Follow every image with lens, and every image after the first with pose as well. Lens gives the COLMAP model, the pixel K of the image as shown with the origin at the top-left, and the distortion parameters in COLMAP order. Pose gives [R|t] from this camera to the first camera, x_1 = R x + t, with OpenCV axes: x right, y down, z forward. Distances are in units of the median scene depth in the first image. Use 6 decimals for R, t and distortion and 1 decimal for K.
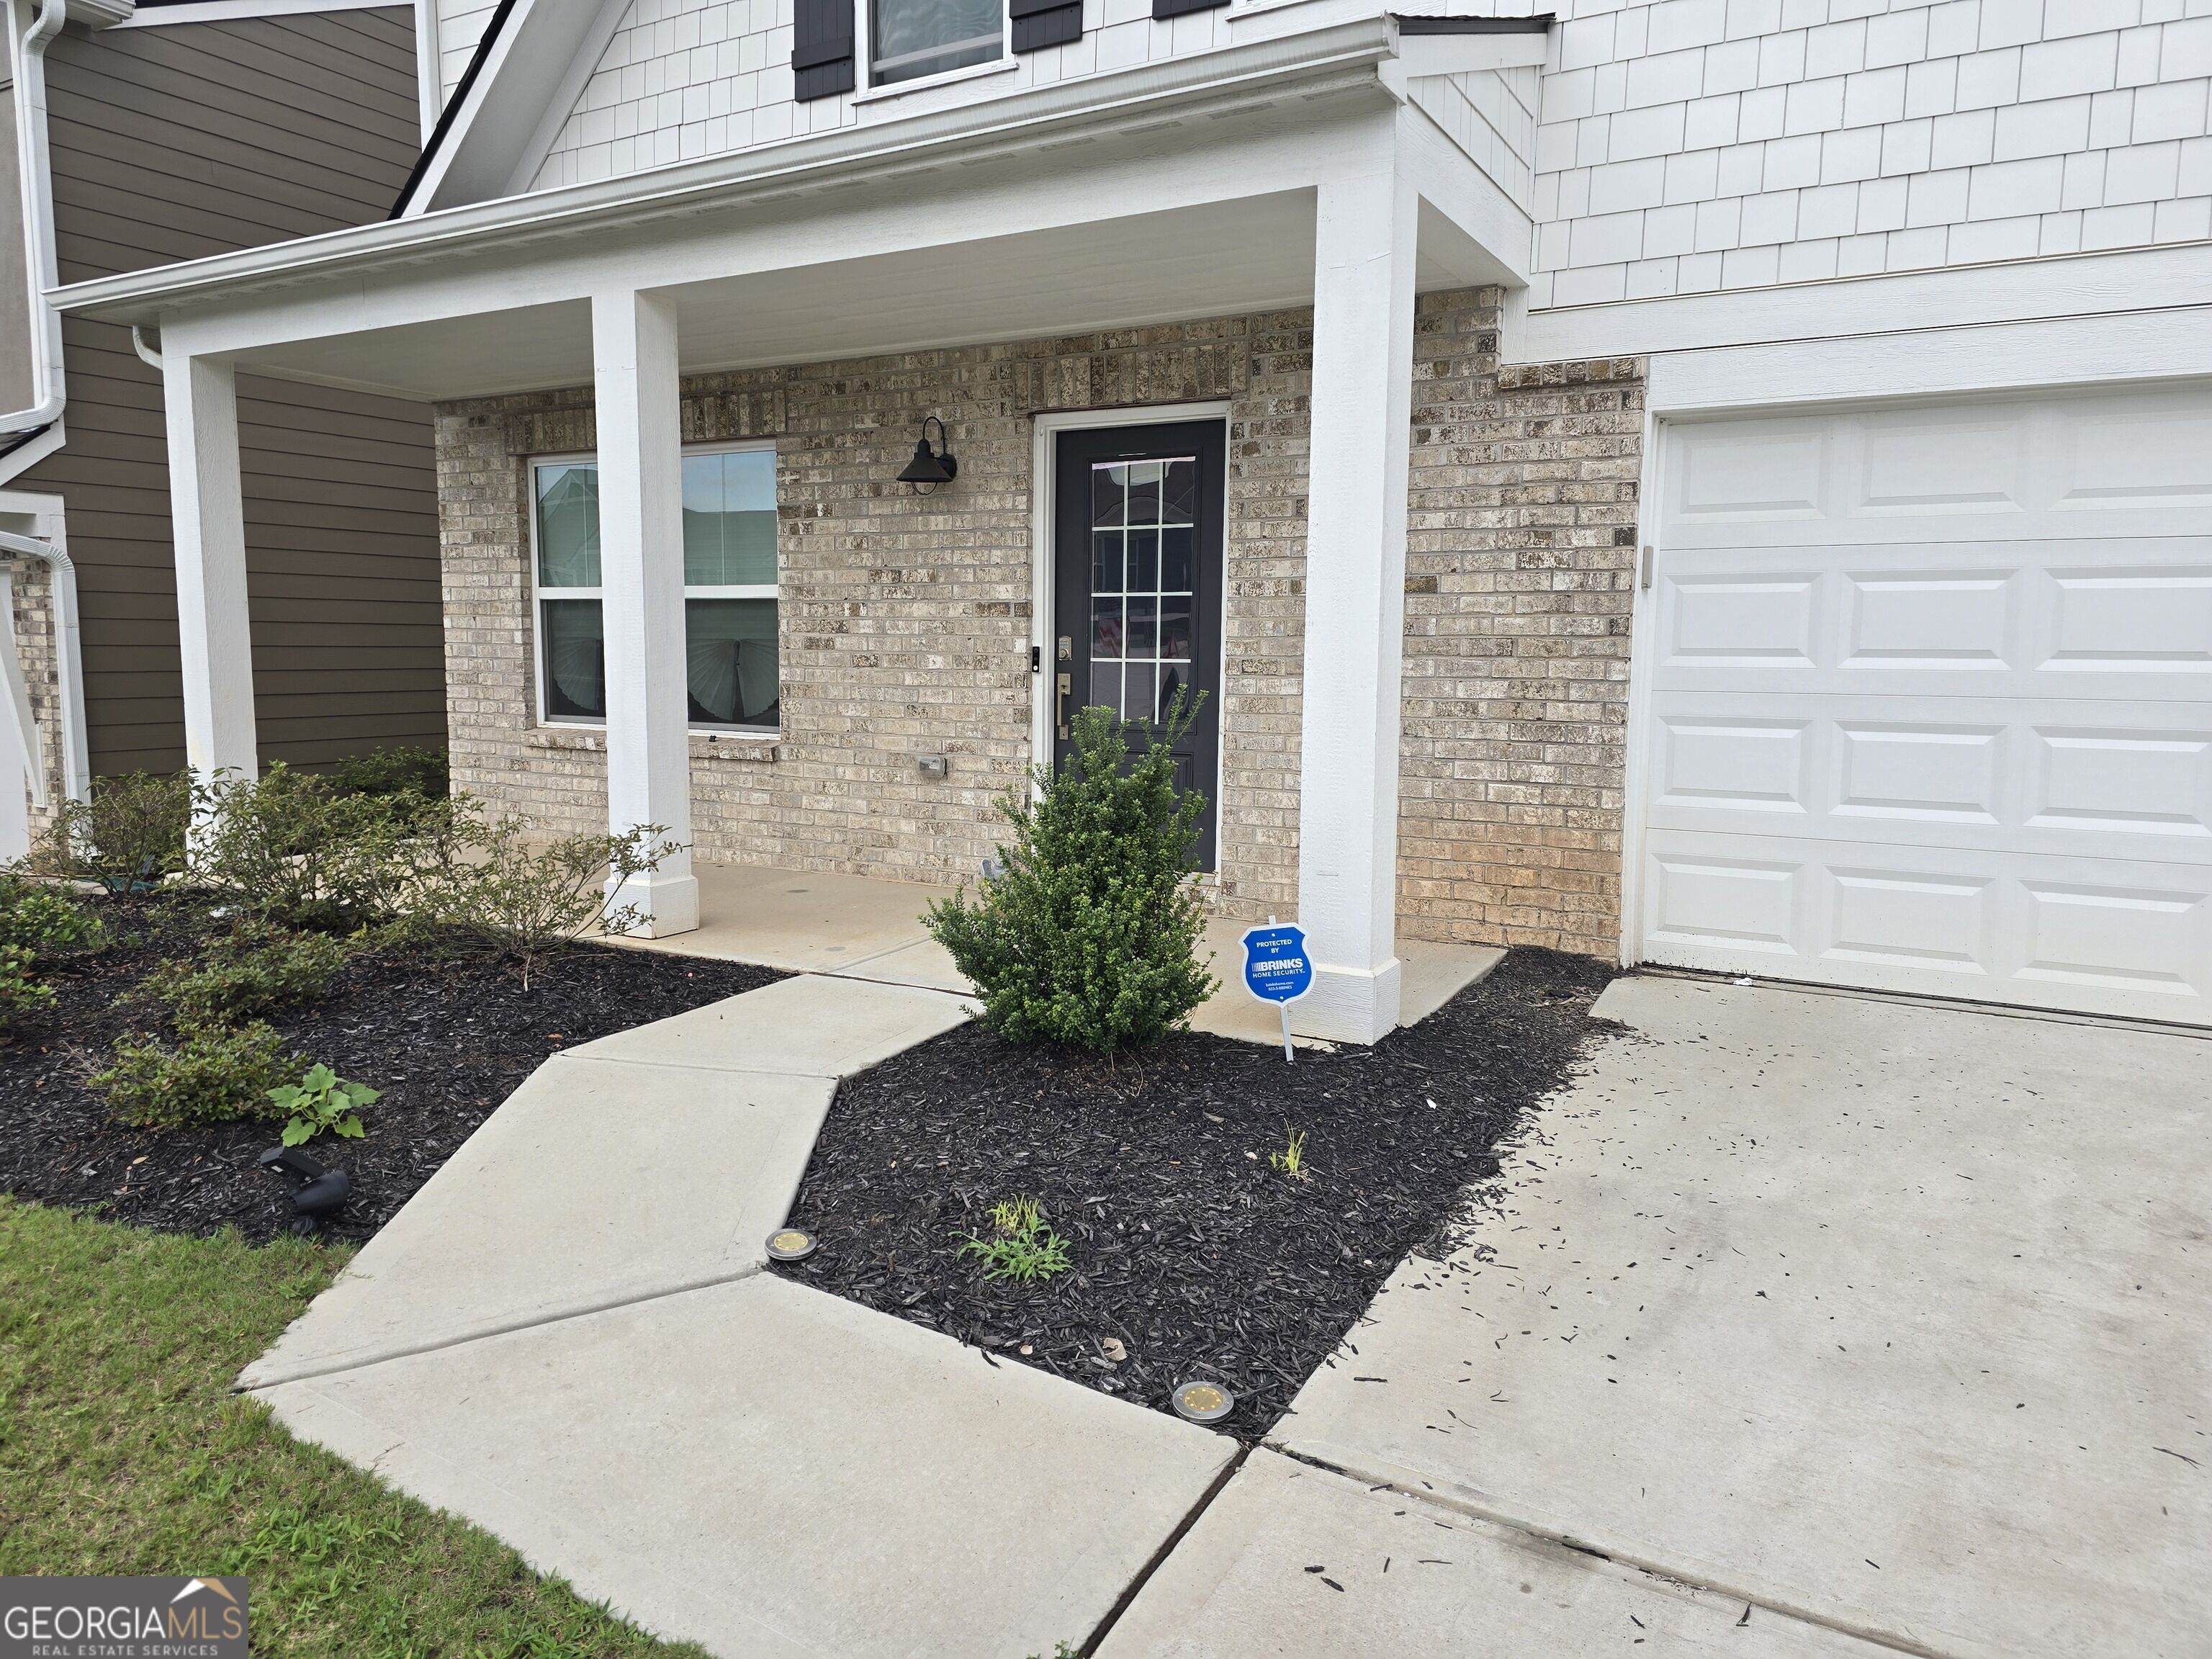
lens RADIAL K [[1490.6, 0, 1092.6], [0, 1490.6, 826.2], [0, 0, 1]] dist [0.068954, -0.053937]
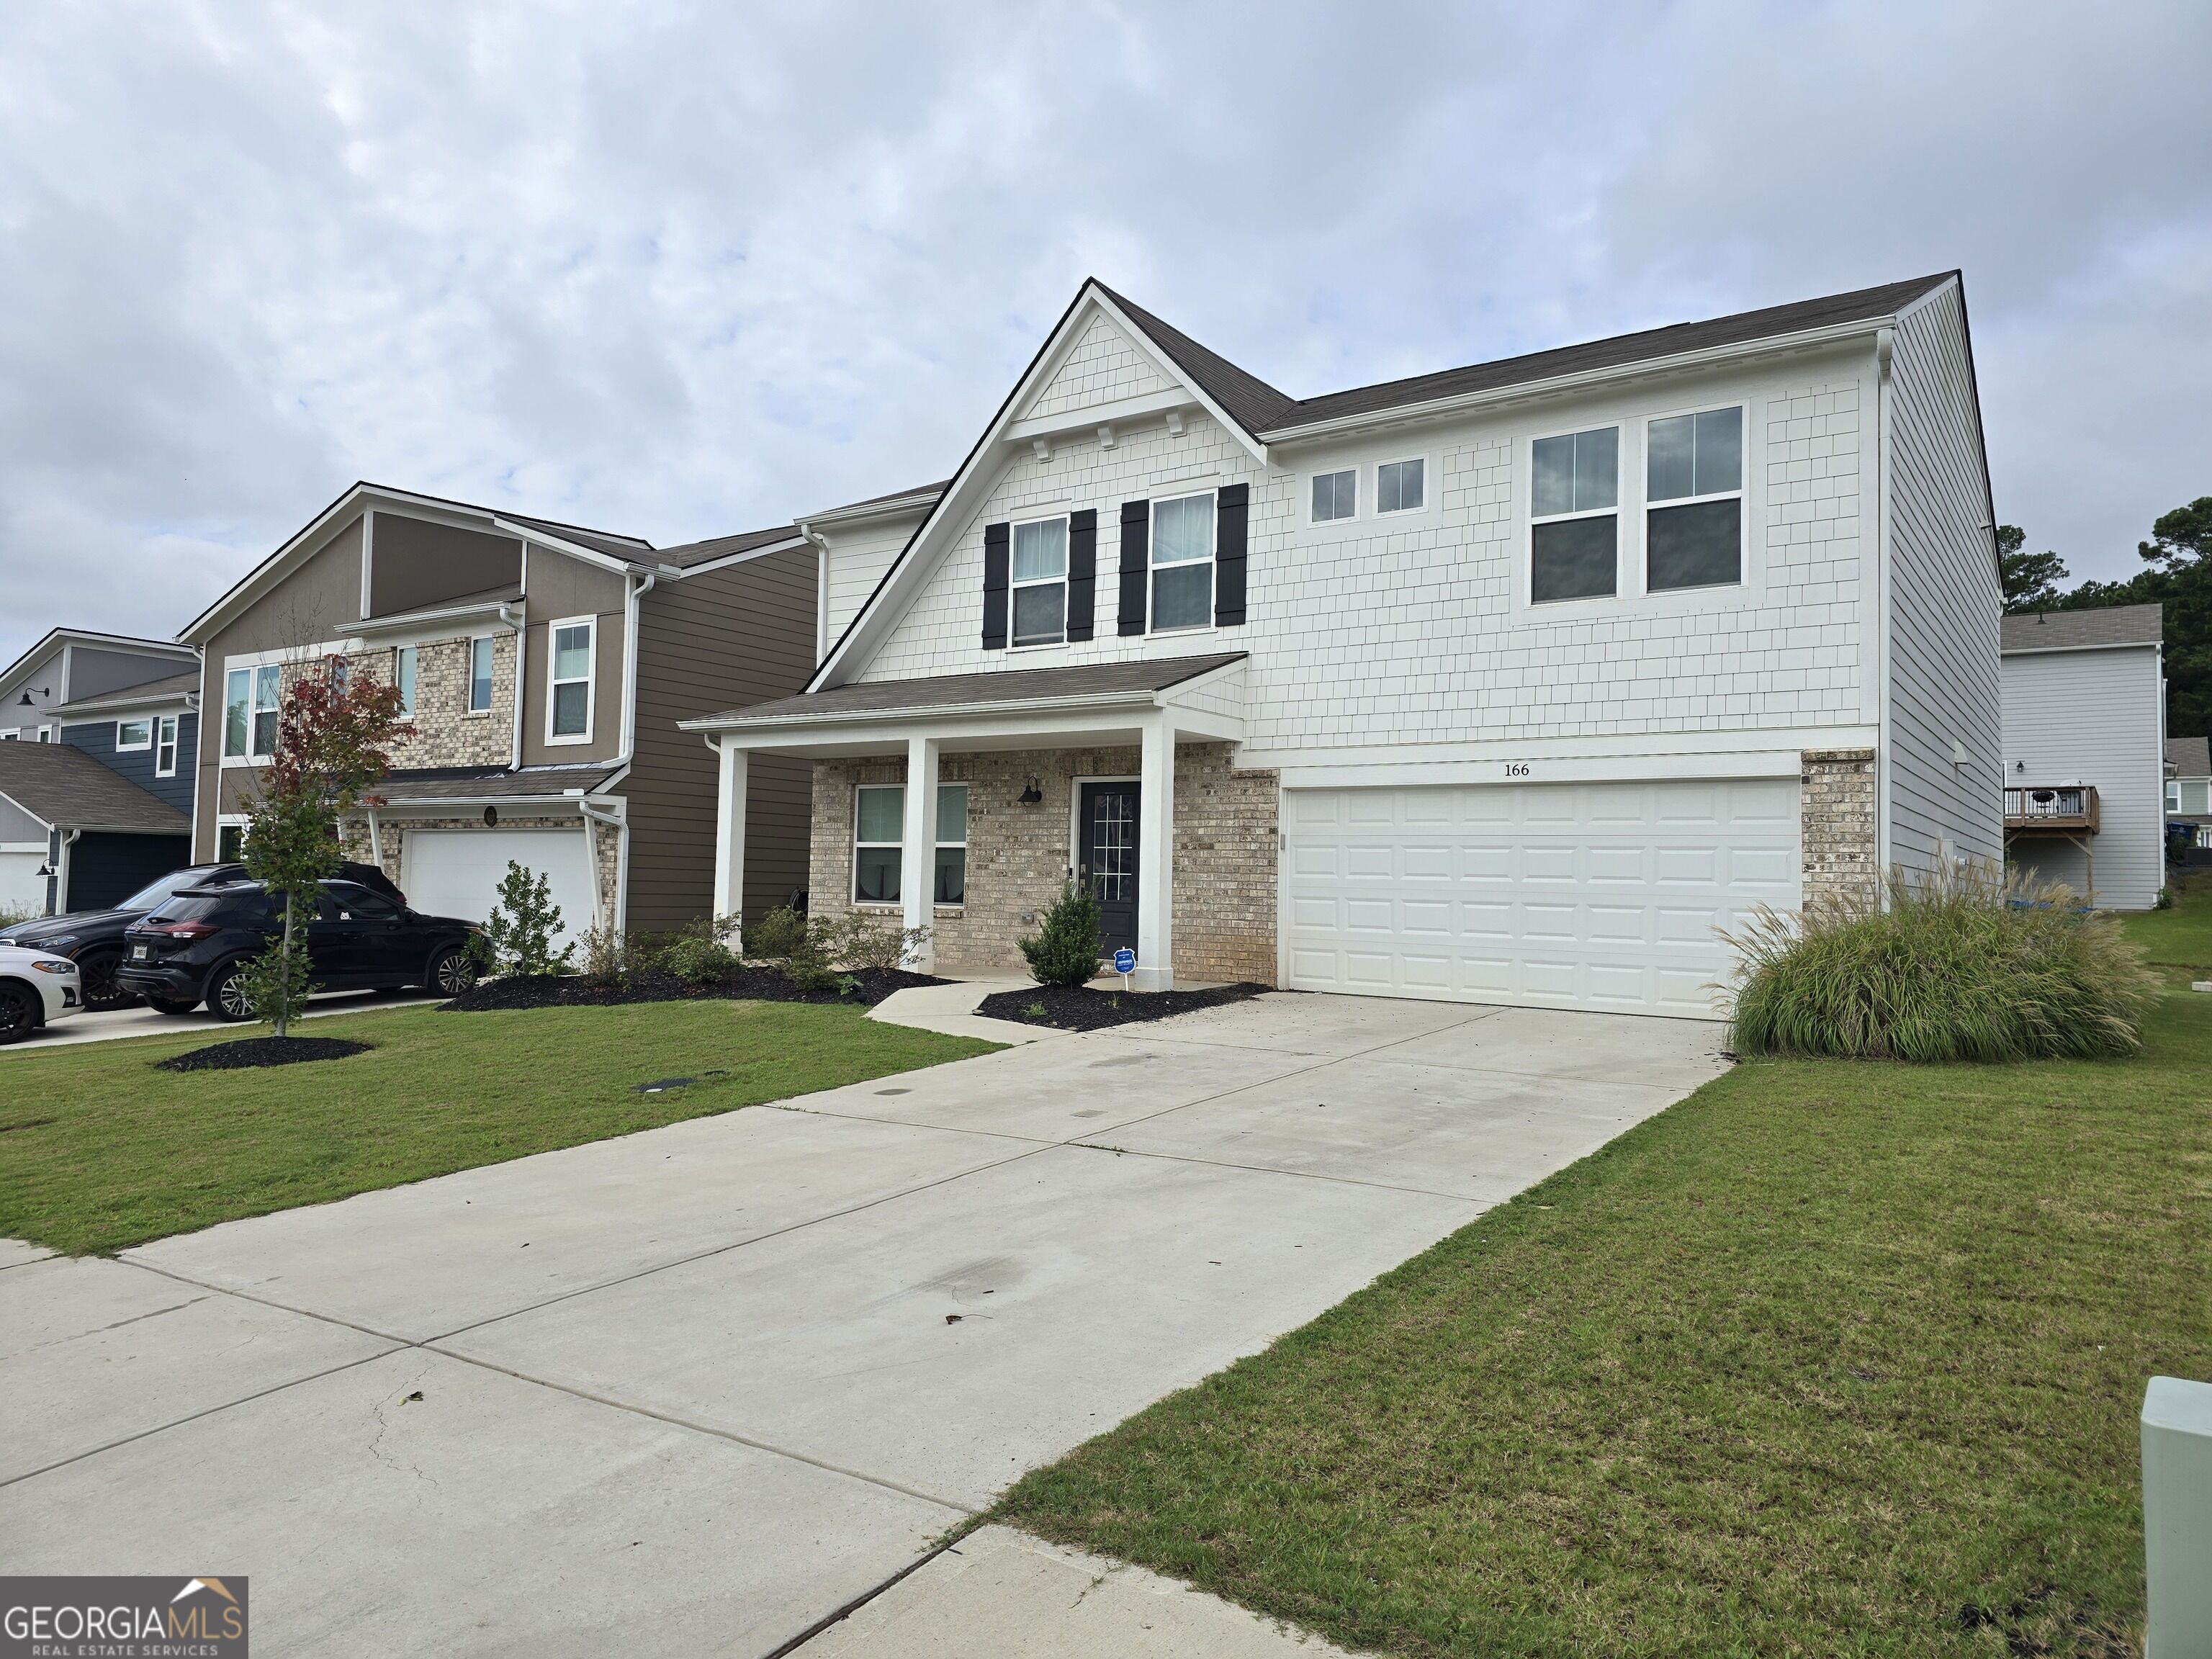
lens RADIAL K [[1490.6, 0, 1095.6], [0, 1490.6, 815.8], [0, 0, 1]] dist [0.068954, -0.053937]
pose [[0.996247, 0.010339, -0.085932, 0.210800], [-0.024809, 0.985291, -0.169072, 0.206143], [0.082920, 0.170570, 0.981850, -1.405304]]
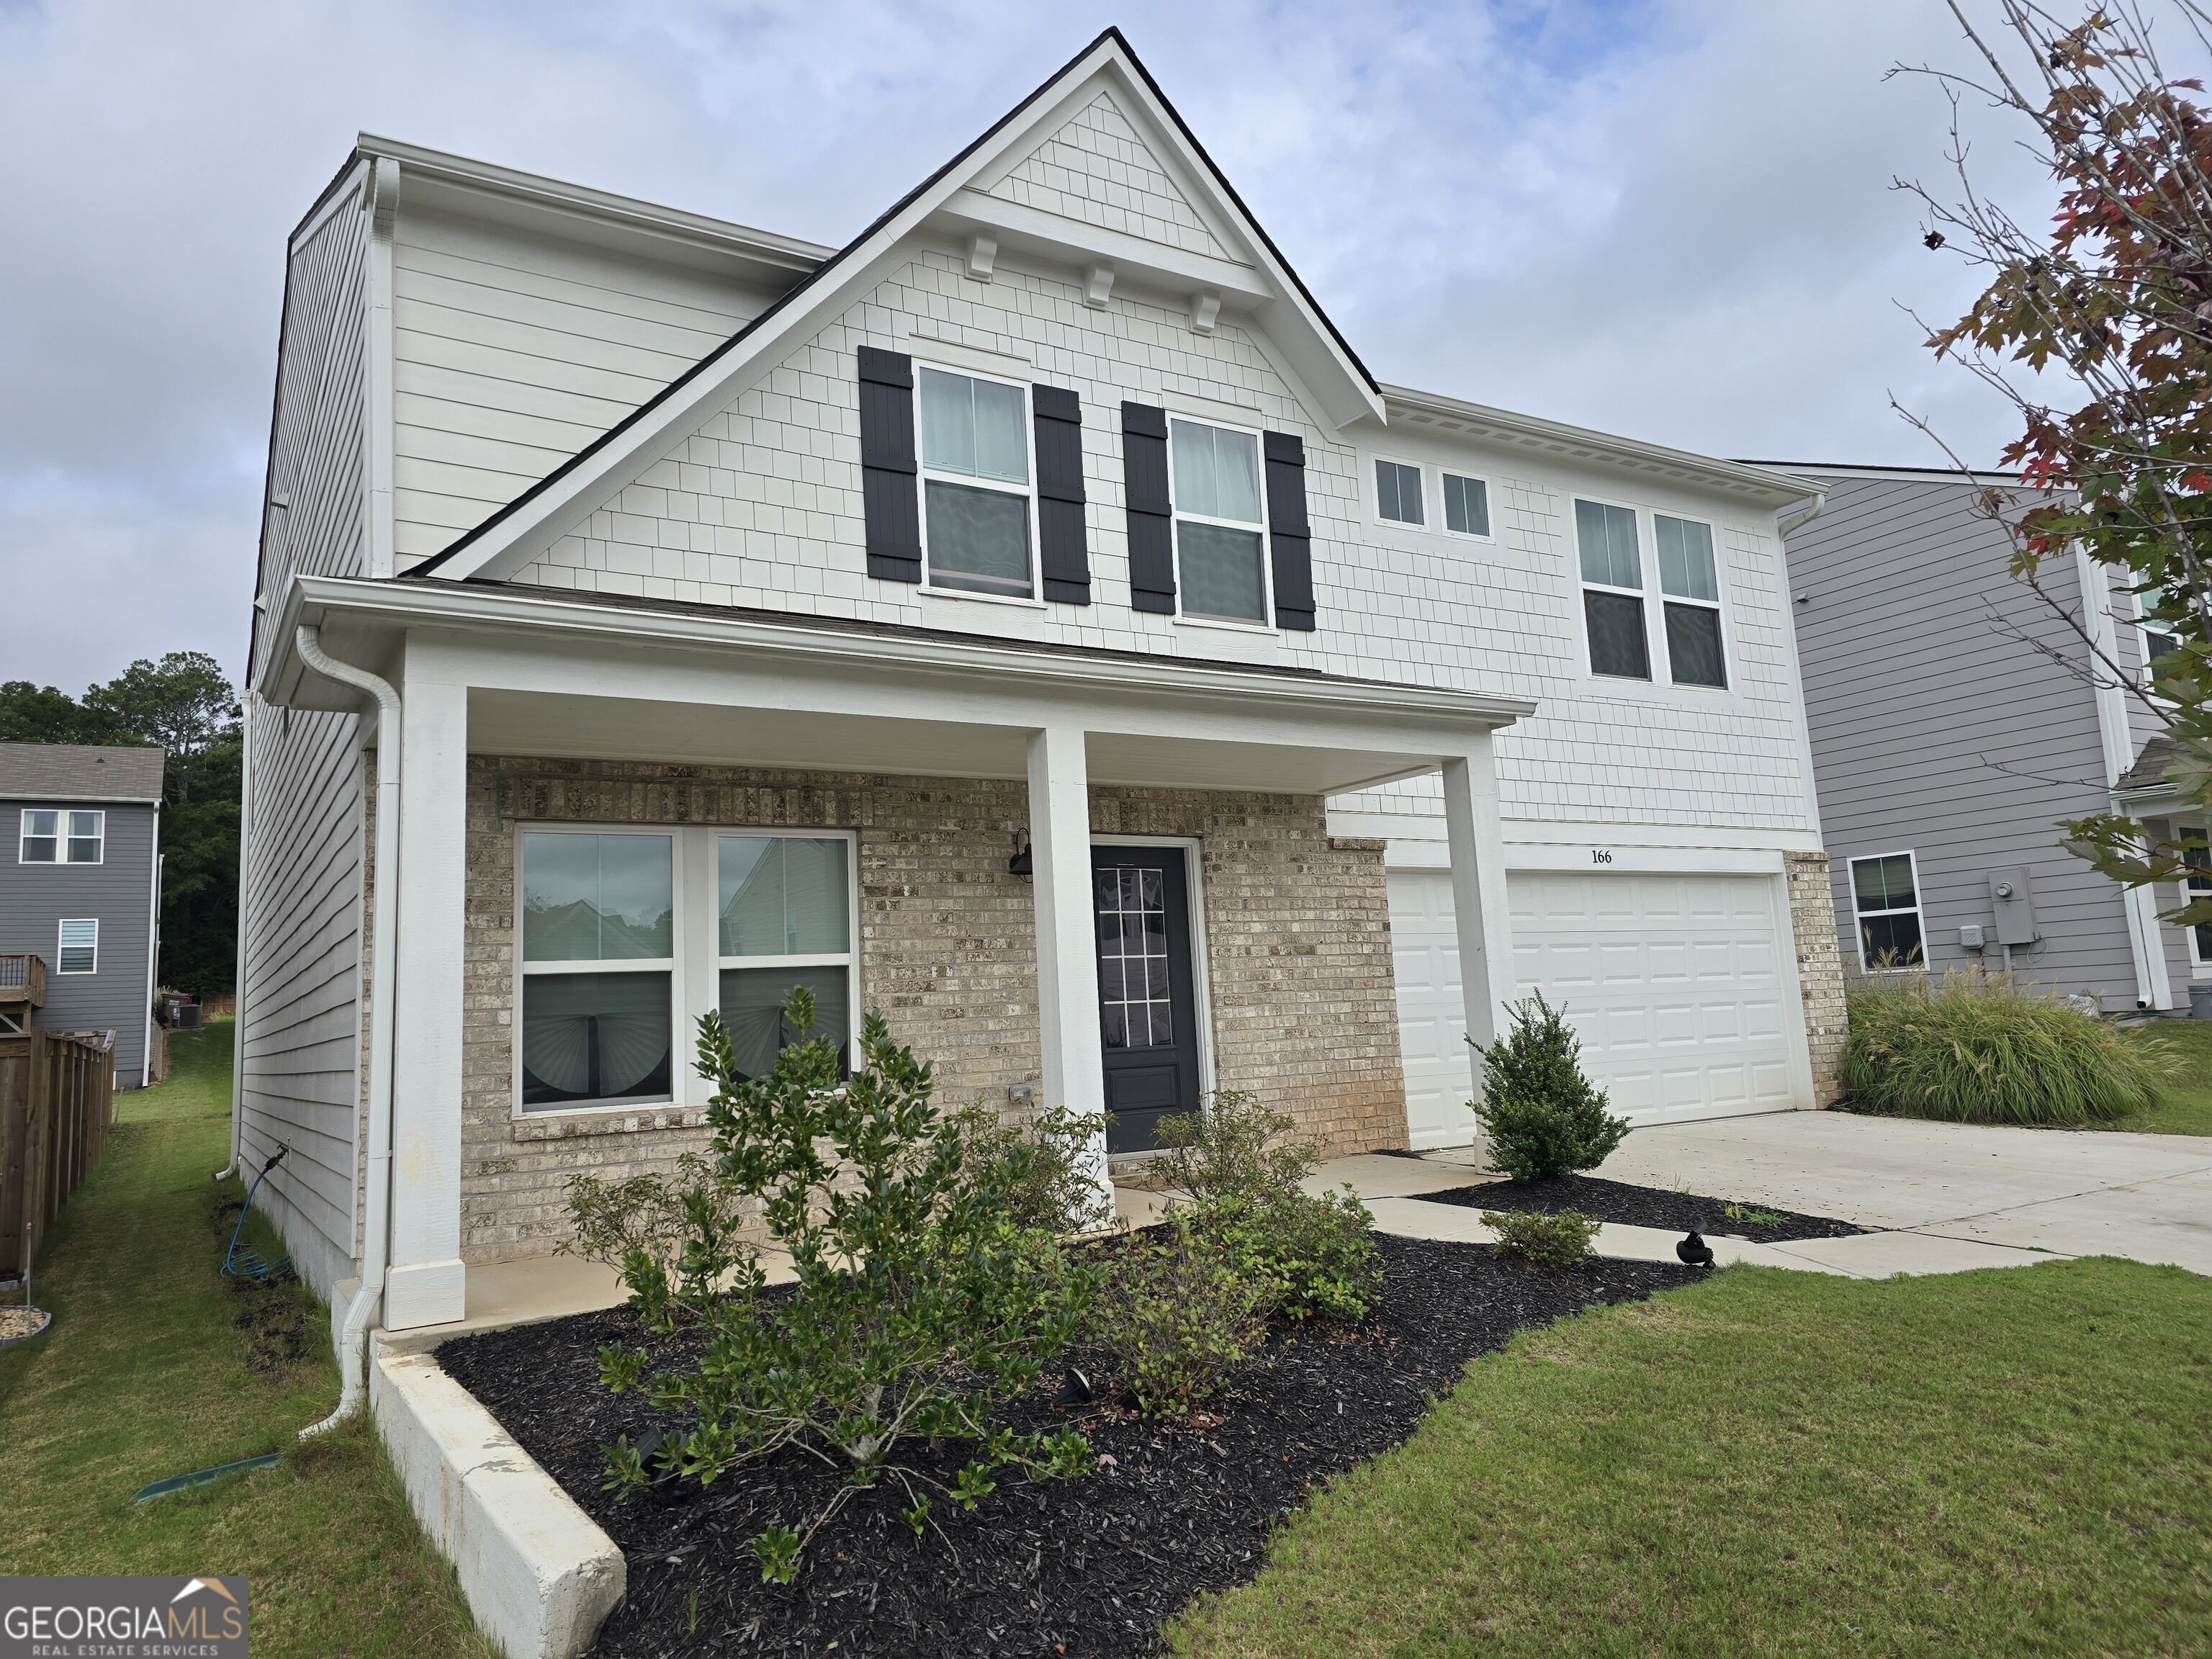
lens RADIAL K [[1490.6, 0, 1068.1], [0, 1490.6, 798.2], [0, 0, 1]] dist [0.068954, -0.053937]
pose [[0.468063, 0.097594, 0.878290, -1.271962], [0.156792, 0.968942, -0.191226, -0.035678], [-0.869674, 0.227215, 0.438224, 0.369307]]
